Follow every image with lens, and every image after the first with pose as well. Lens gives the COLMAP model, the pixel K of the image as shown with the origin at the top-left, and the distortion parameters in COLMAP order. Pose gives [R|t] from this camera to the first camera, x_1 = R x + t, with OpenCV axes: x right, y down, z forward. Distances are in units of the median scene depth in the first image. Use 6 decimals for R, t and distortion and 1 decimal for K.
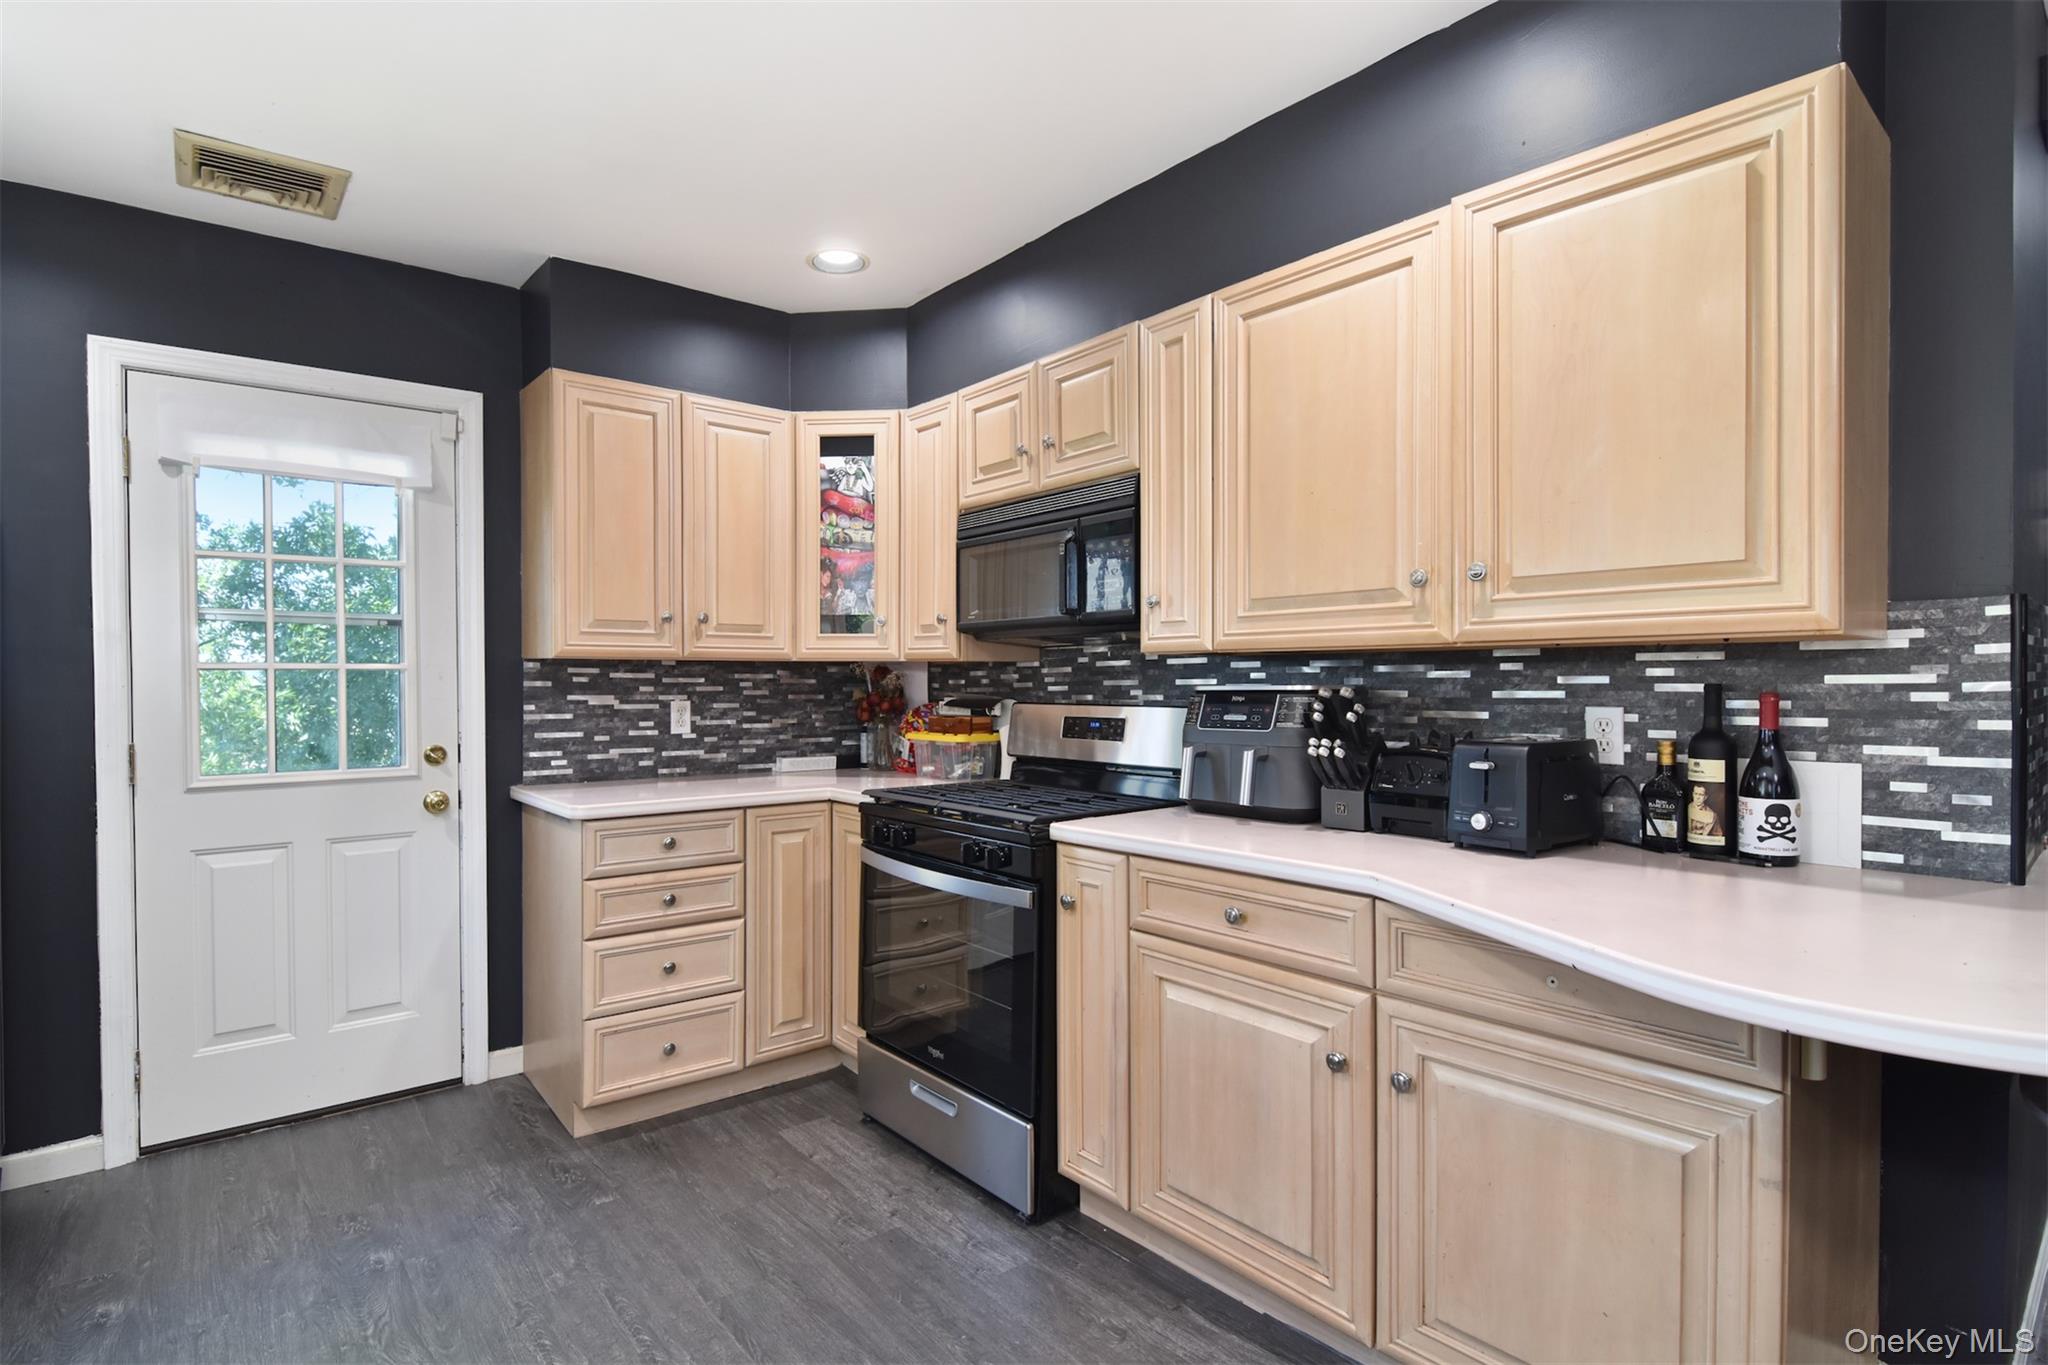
lens RADIAL K [[1012.4, 0, 1015.1], [0, 1012.4, 689.7], [0, 0, 1]] dist [0.001504, -0.014768]
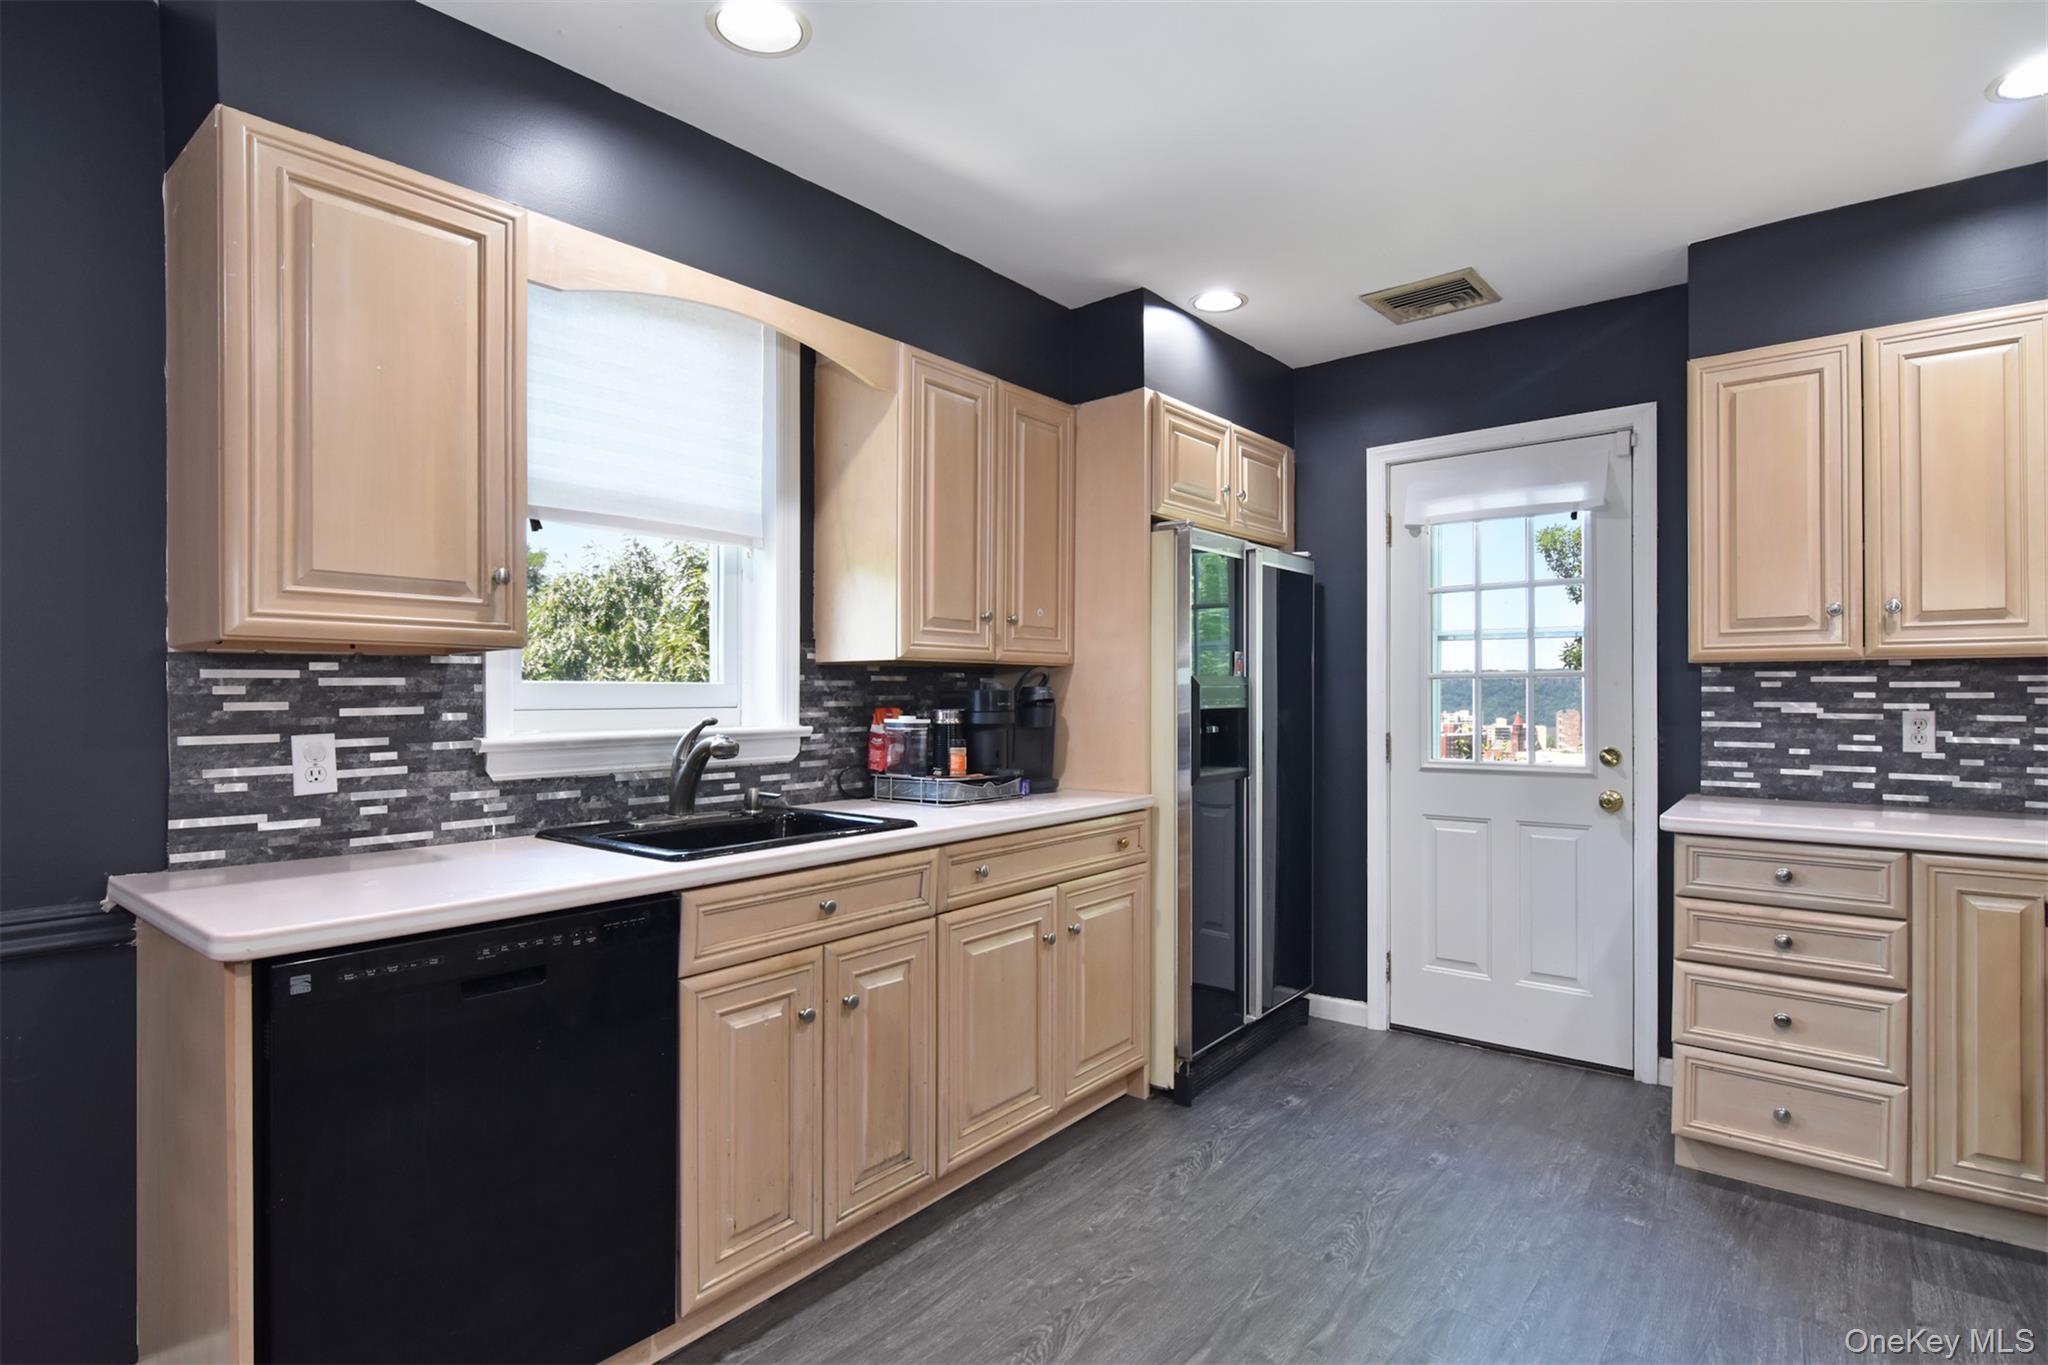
lens RADIAL K [[1012.4, 0, 1015.1], [0, 1012.4, 689.7], [0, 0, 1]] dist [0.001504, -0.014768]
pose [[0.191739, 0.000695, -0.981446, 0.341403], [-0.002957, 0.999996, 0.000130, -0.003807], [0.981442, 0.002877, 0.191740, 0.181024]]
